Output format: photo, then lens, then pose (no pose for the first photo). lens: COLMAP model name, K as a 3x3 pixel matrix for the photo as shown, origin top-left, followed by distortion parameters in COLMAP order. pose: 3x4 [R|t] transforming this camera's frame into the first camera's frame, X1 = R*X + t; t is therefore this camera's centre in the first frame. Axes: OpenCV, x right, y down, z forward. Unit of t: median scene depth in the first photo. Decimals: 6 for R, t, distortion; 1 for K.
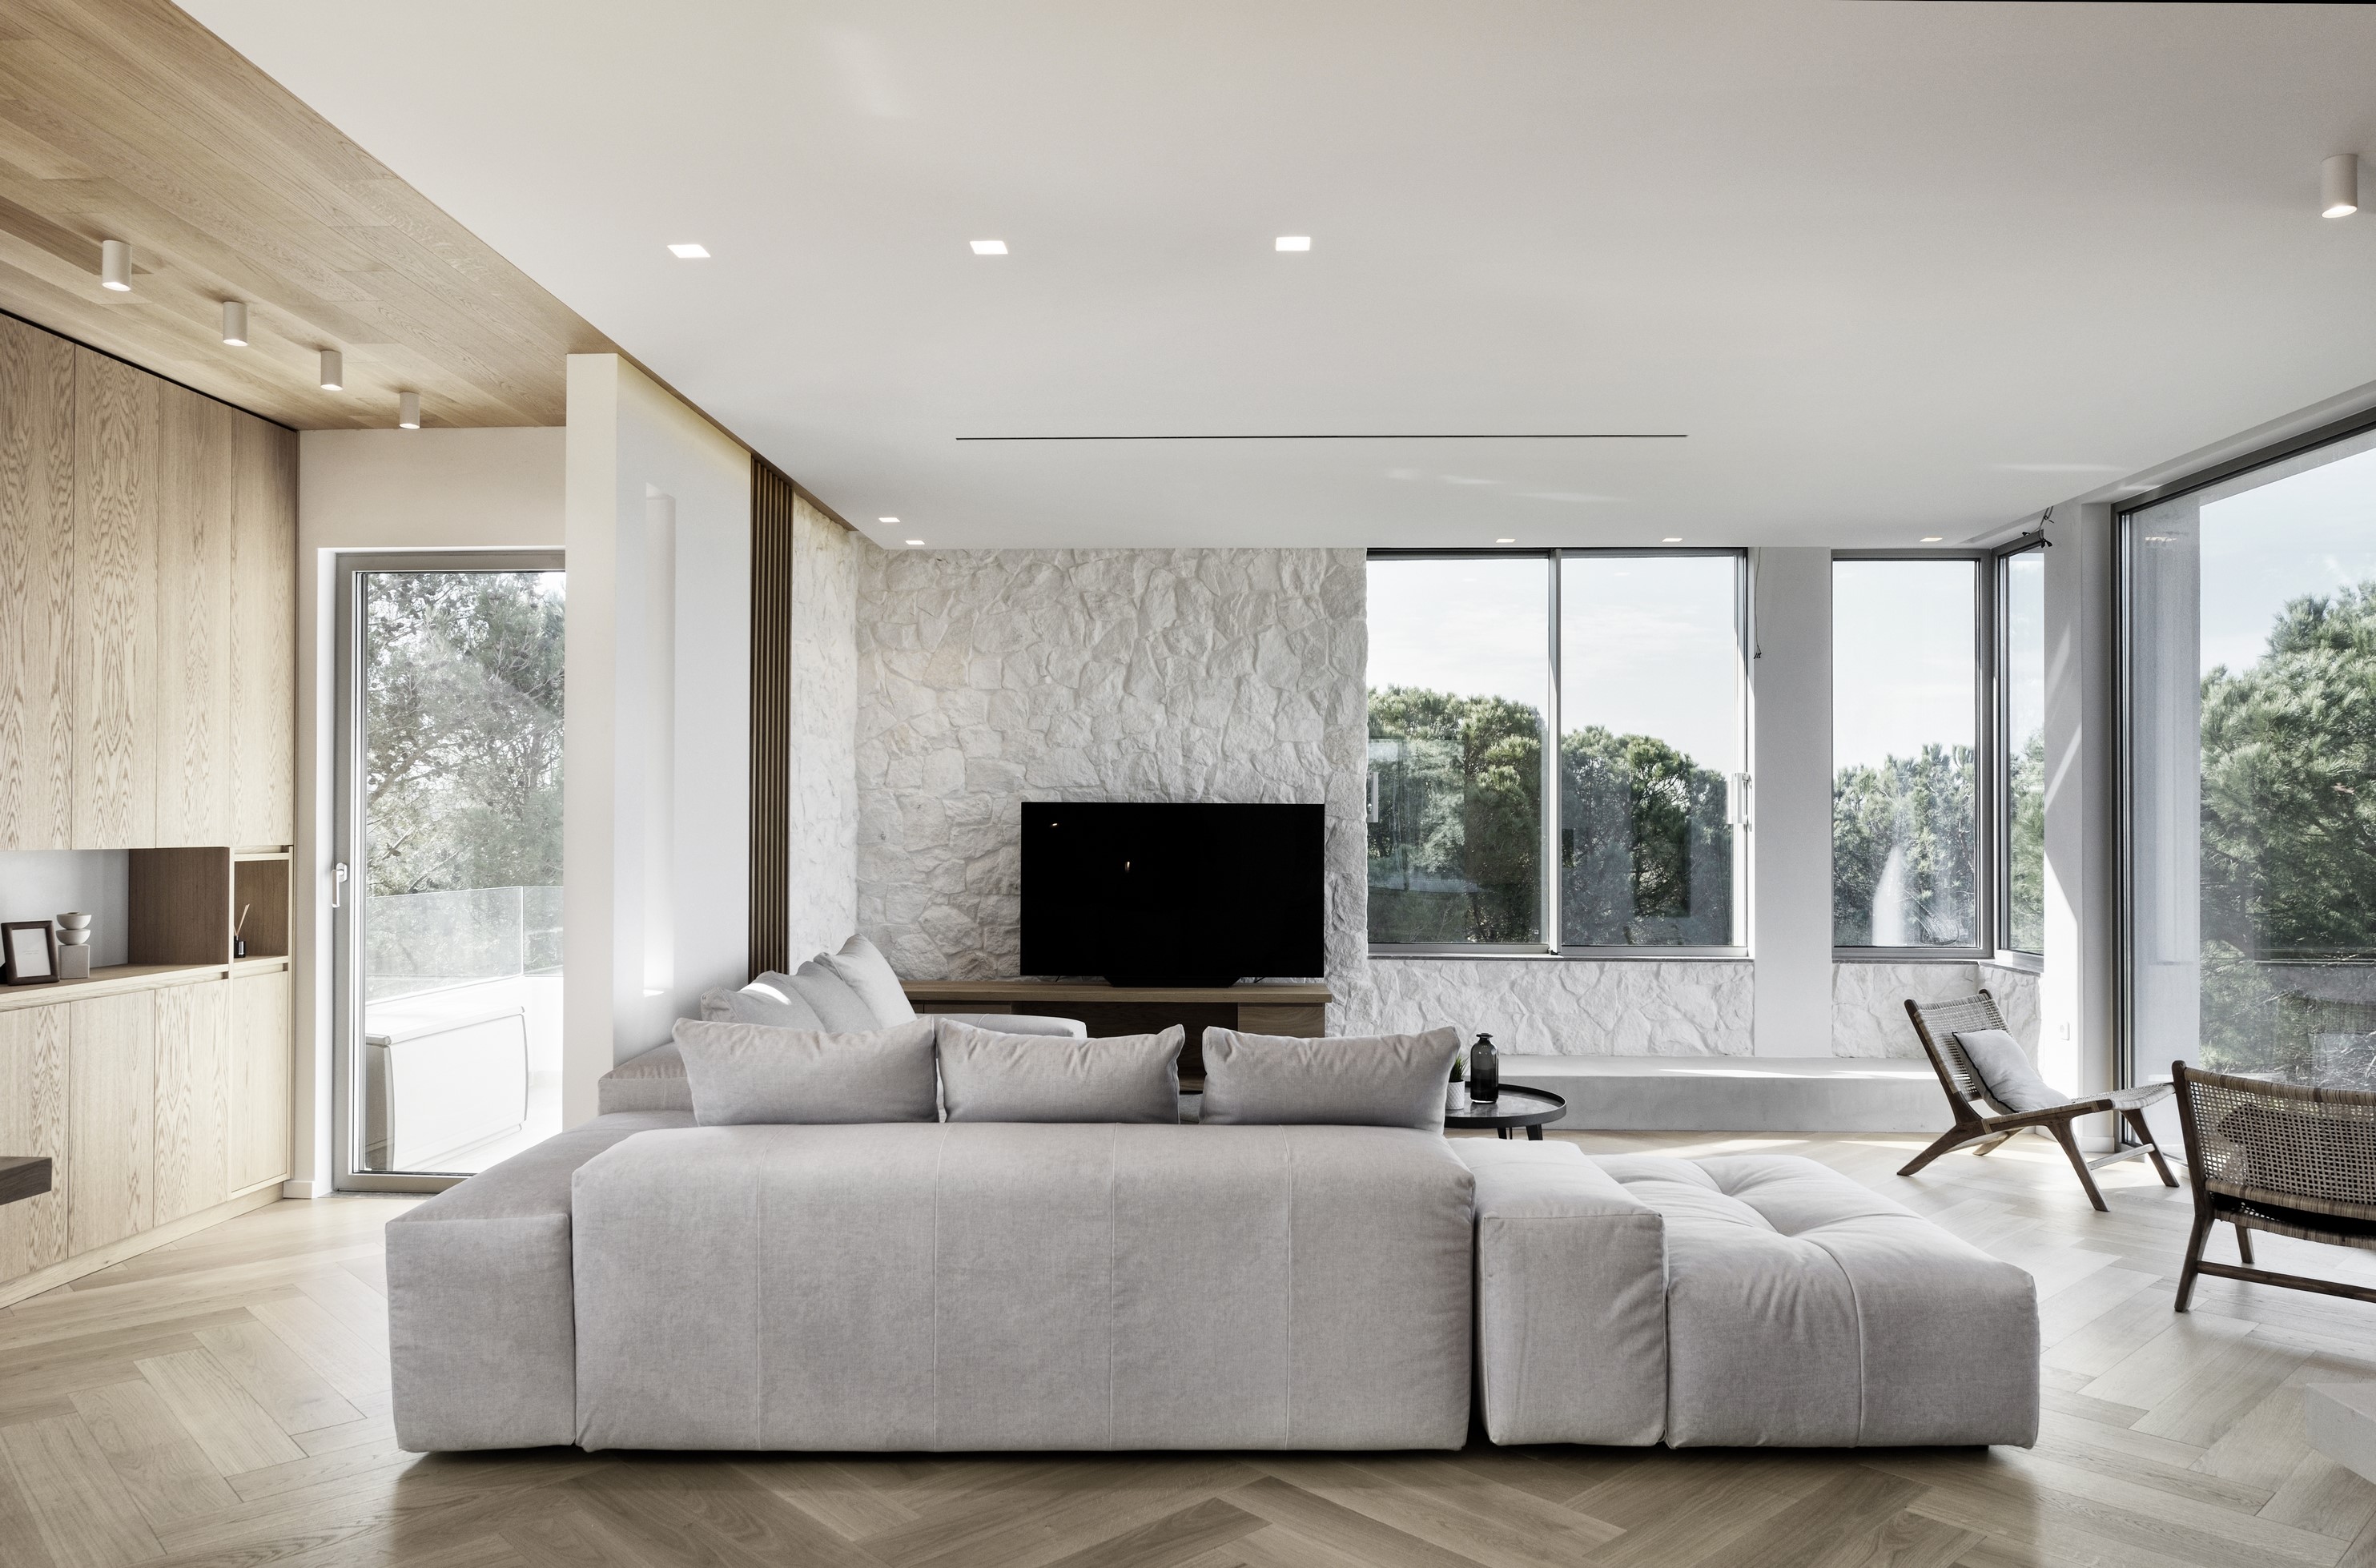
lens RADIAL K [[1606.2, 0, 1180.9], [0, 1606.2, 810.0], [0, 0, 1]] dist [-0.003736, -0.001007]
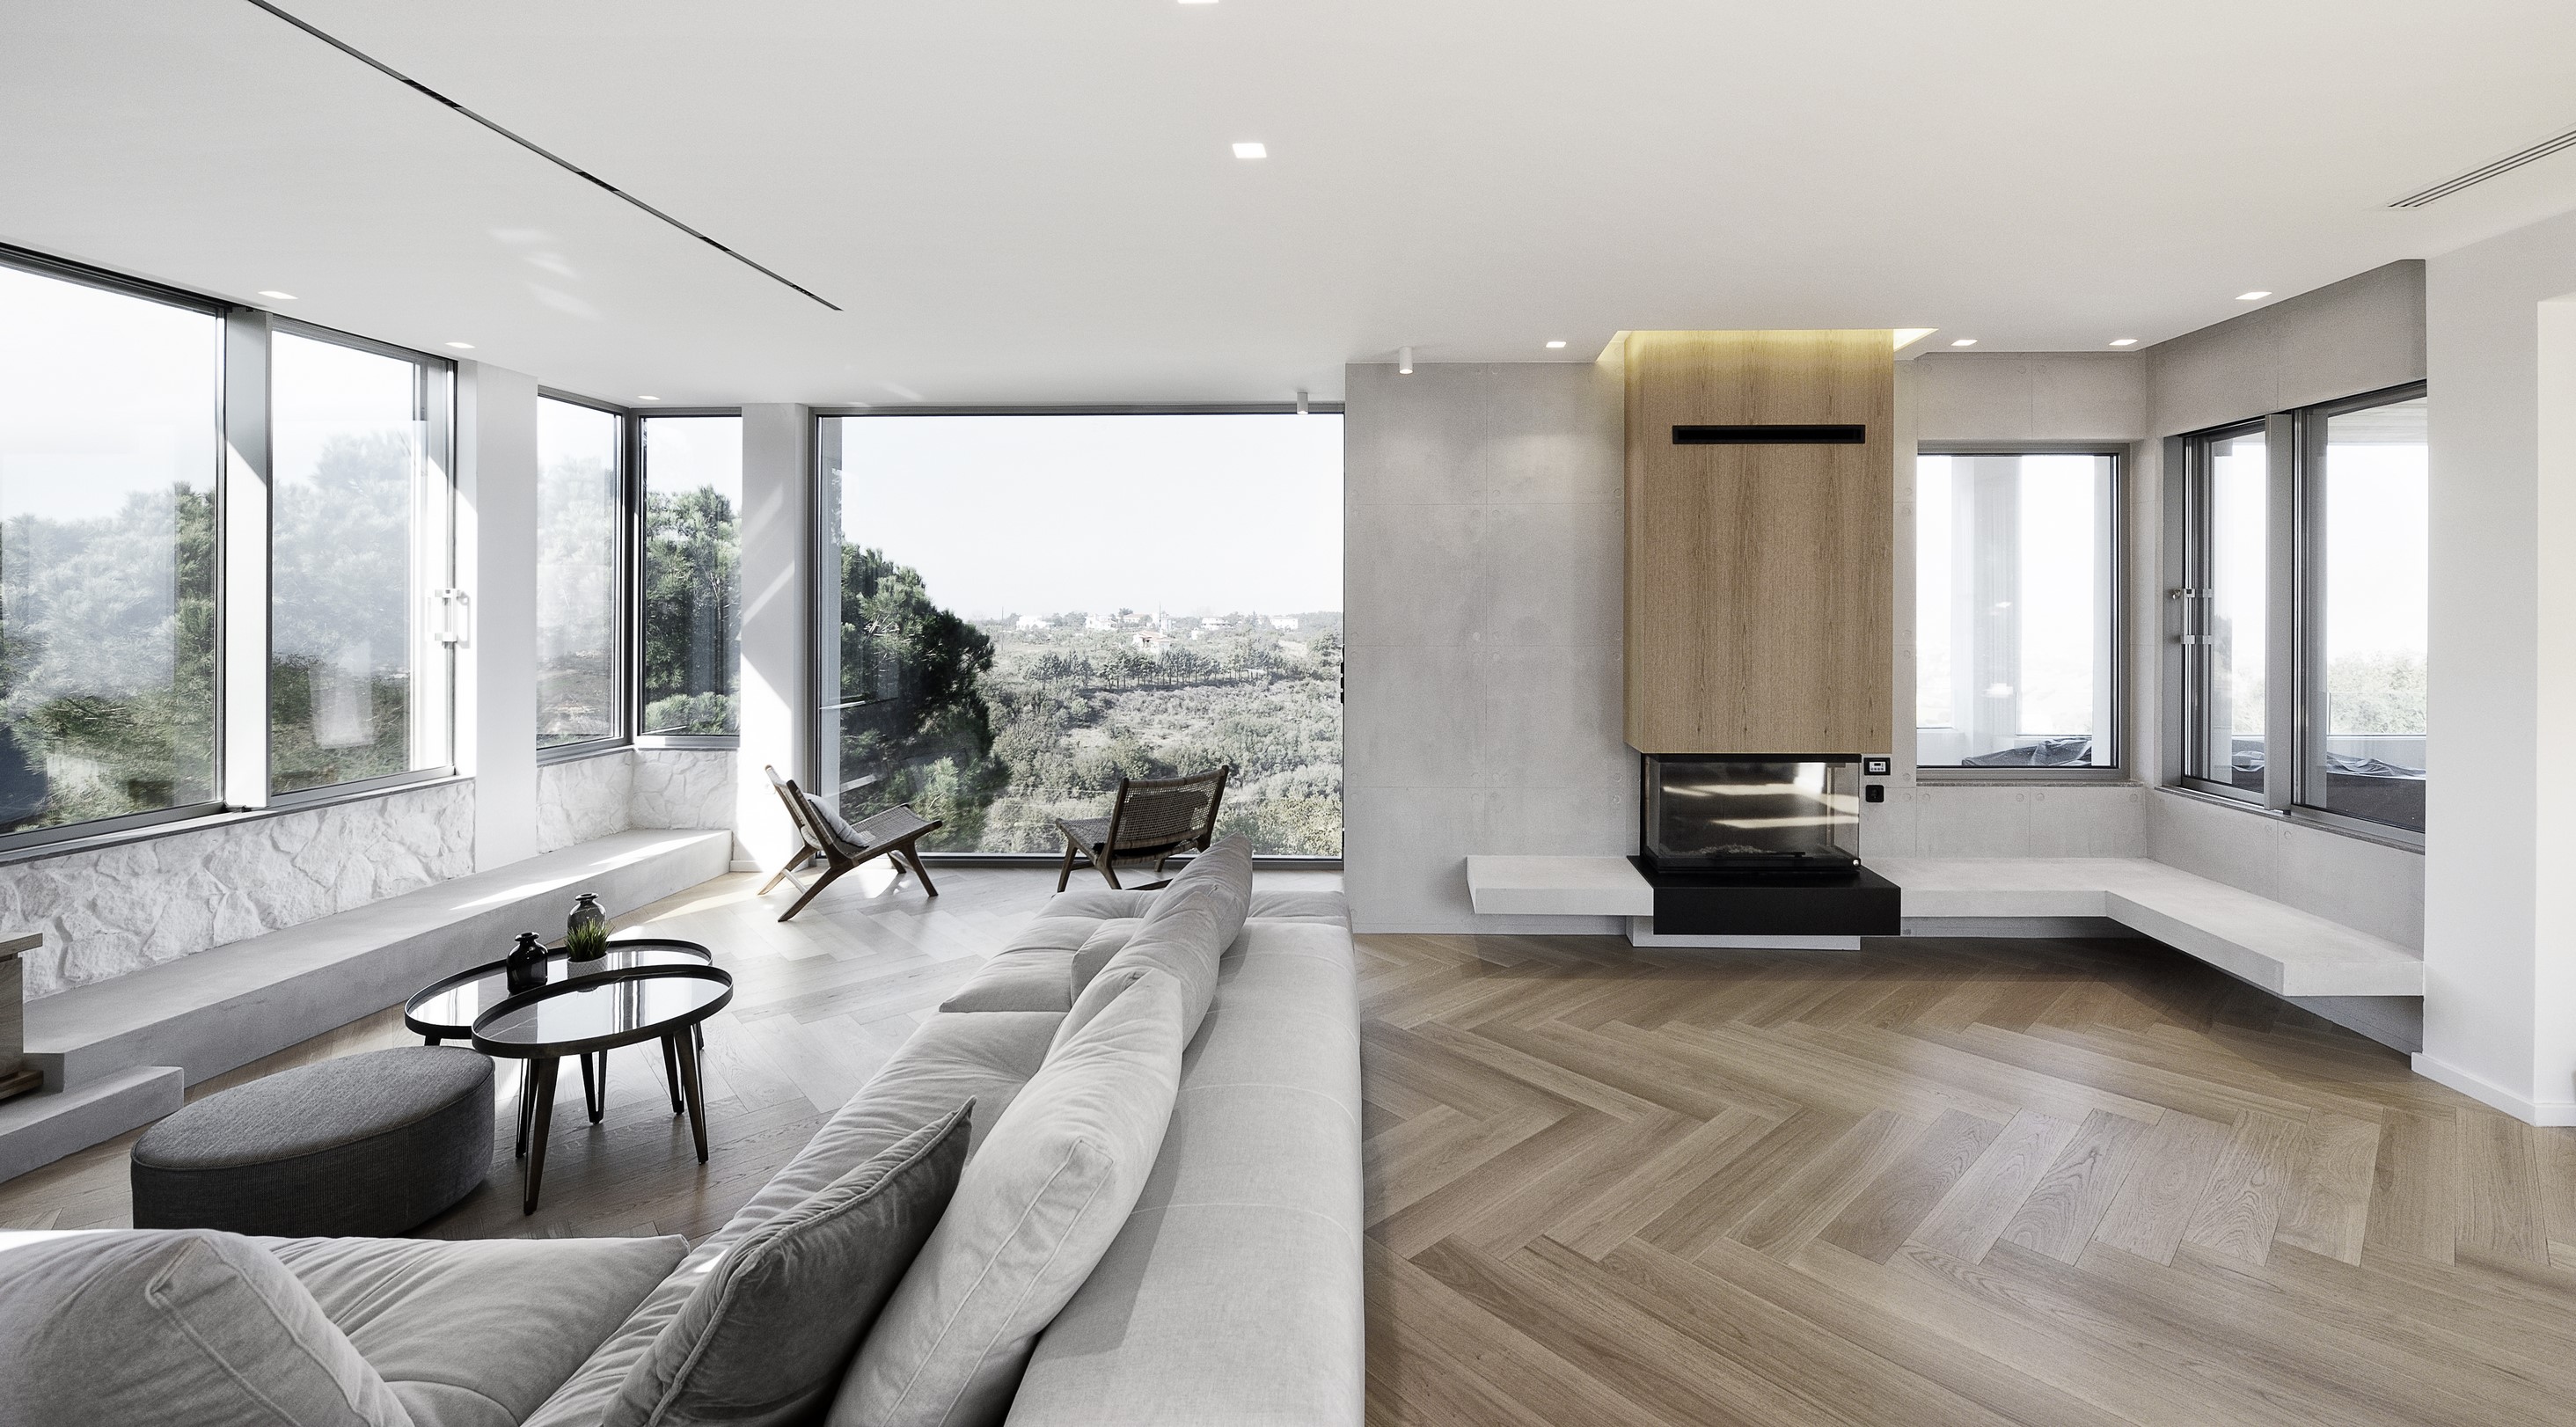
lens RADIAL K [[1074.2, 0, 1375.9], [0, 1074.2, 590.0], [0, 0, 1]] dist [-0.000965, -0.000386]
pose [[0.006370, 0.008488, 0.999944, -0.314242], [0.001604, 0.999963, -0.008498, -0.017647], [-0.999978, 0.001658, 0.006356, 0.426820]]
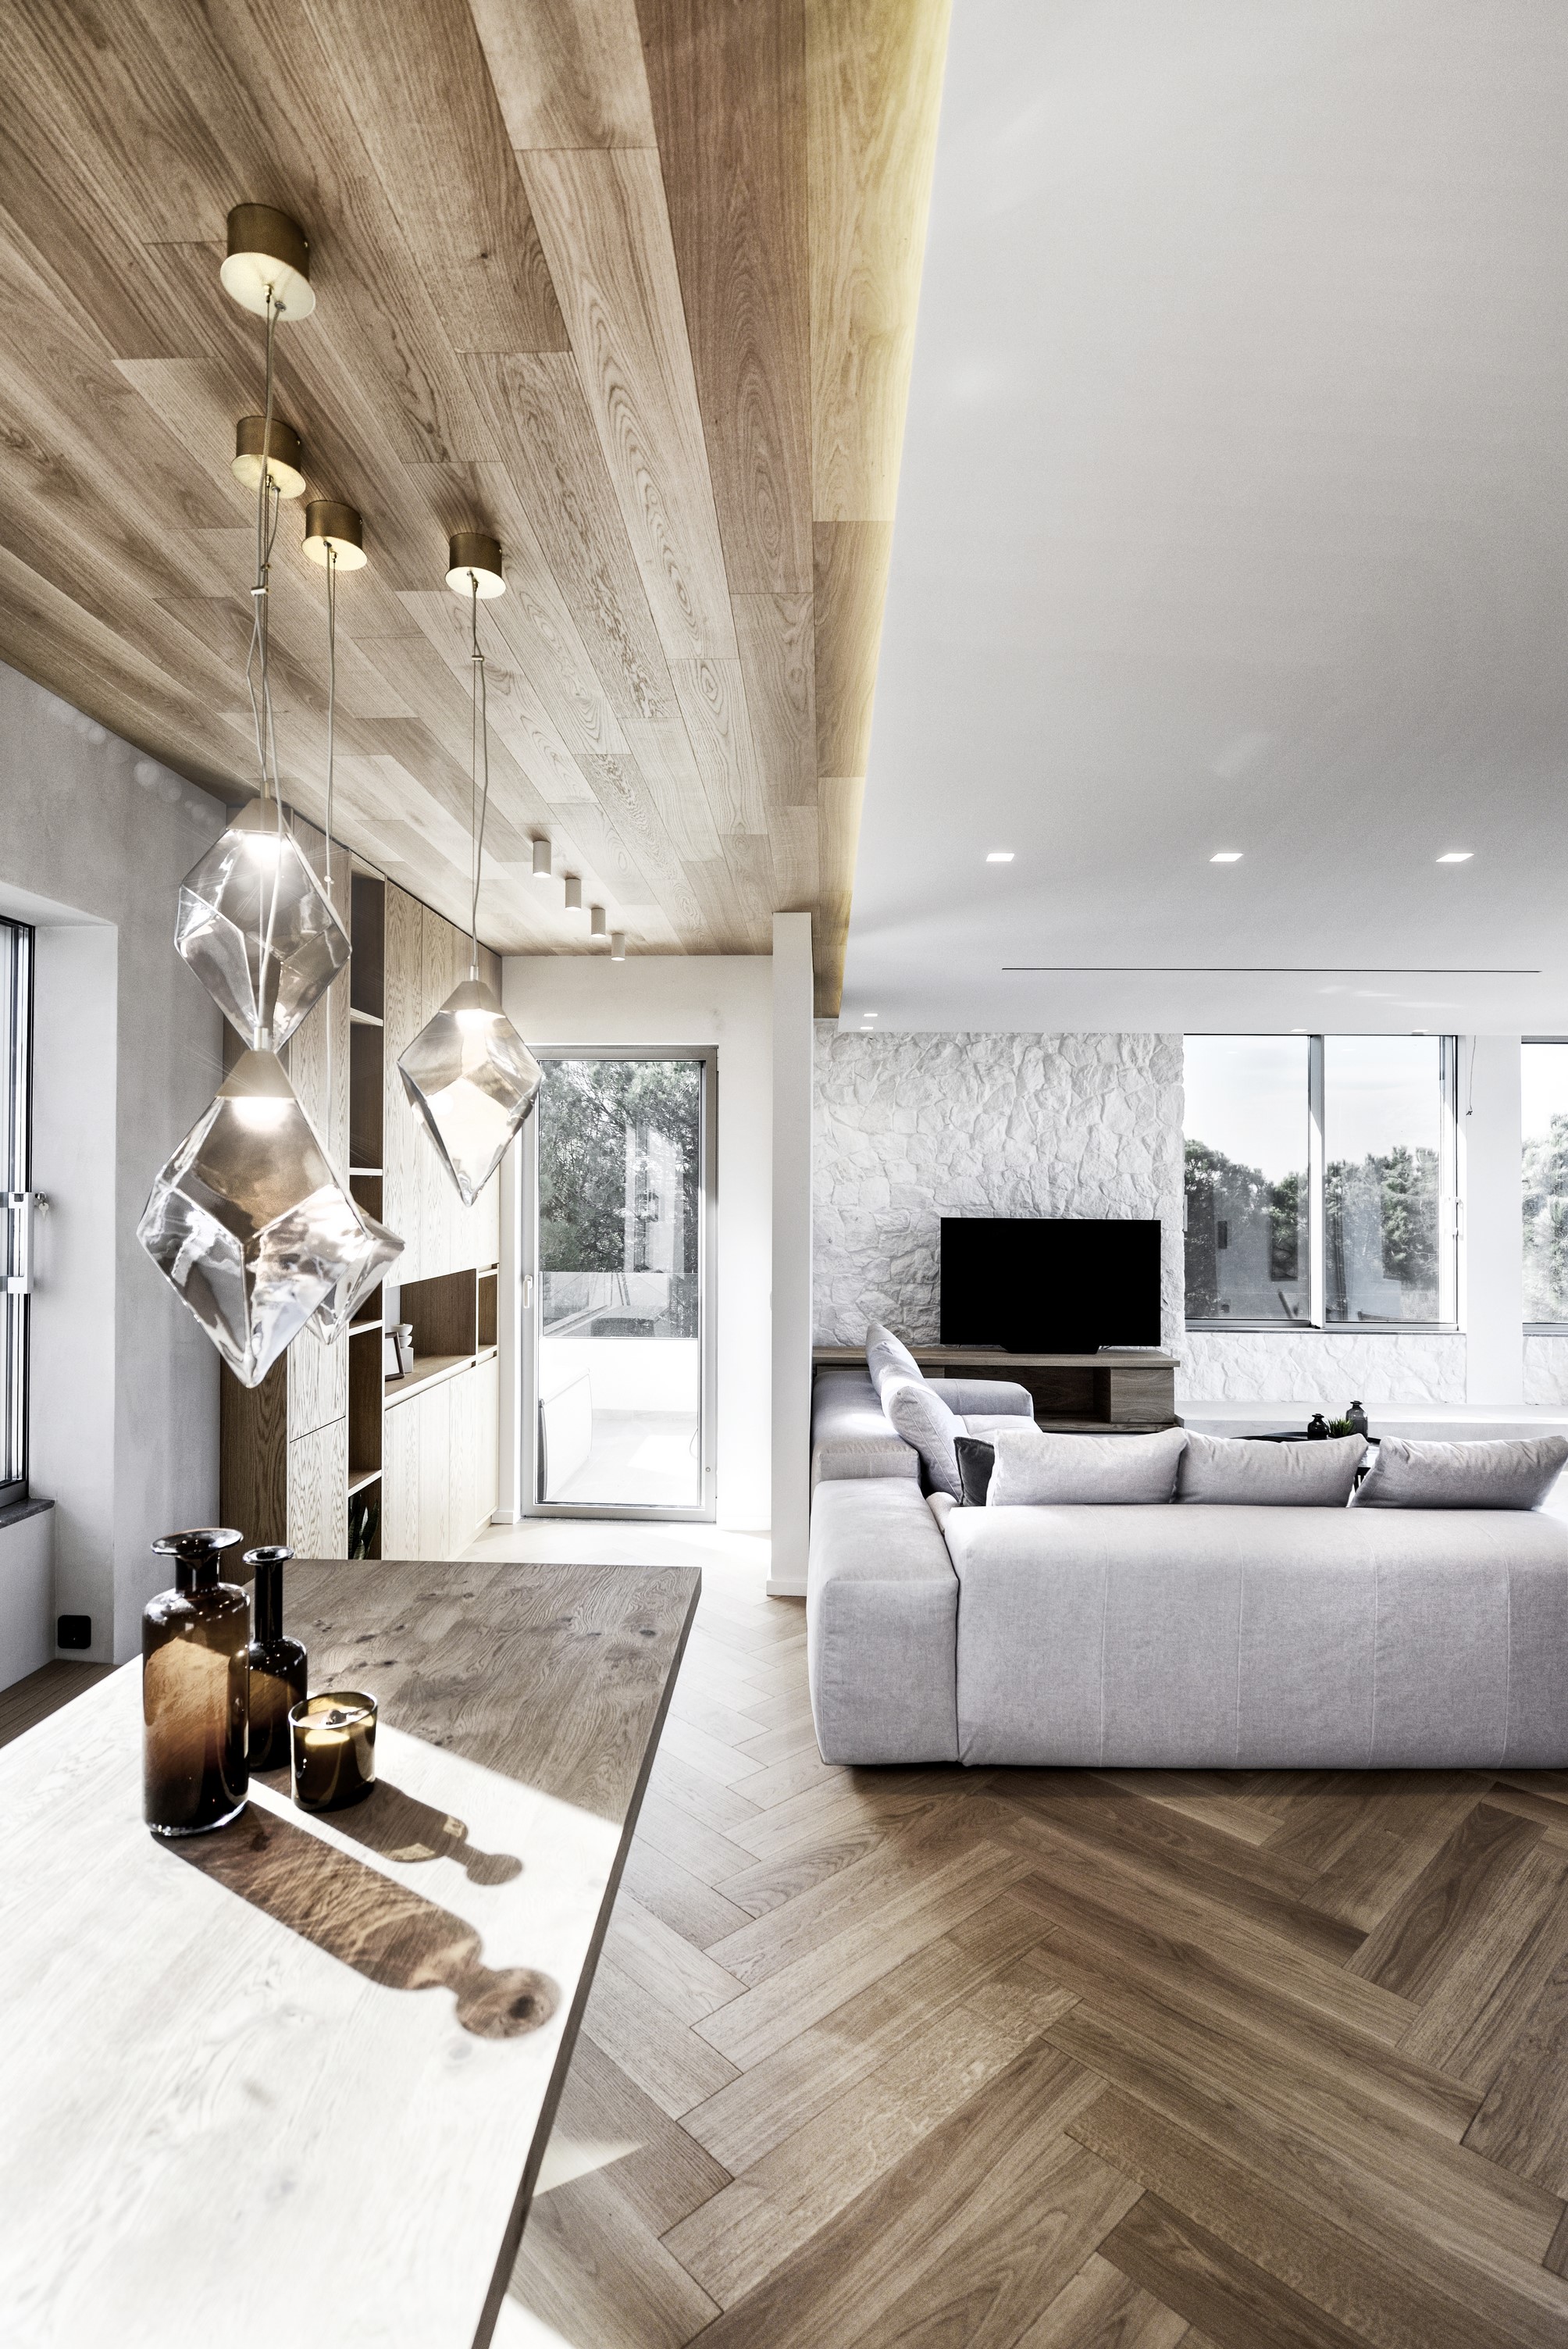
lens RADIAL K [[1154.1, 0, 794.0], [0, 1154.1, 1172.8], [0, 0, 1]] dist [0.005429, 0.000009]
pose [[0.999823, 0.005034, 0.018142, -0.238007], [-0.004970, 0.999981, -0.003621, -0.038245], [-0.018160, 0.003530, 0.999829, 0.016733]]
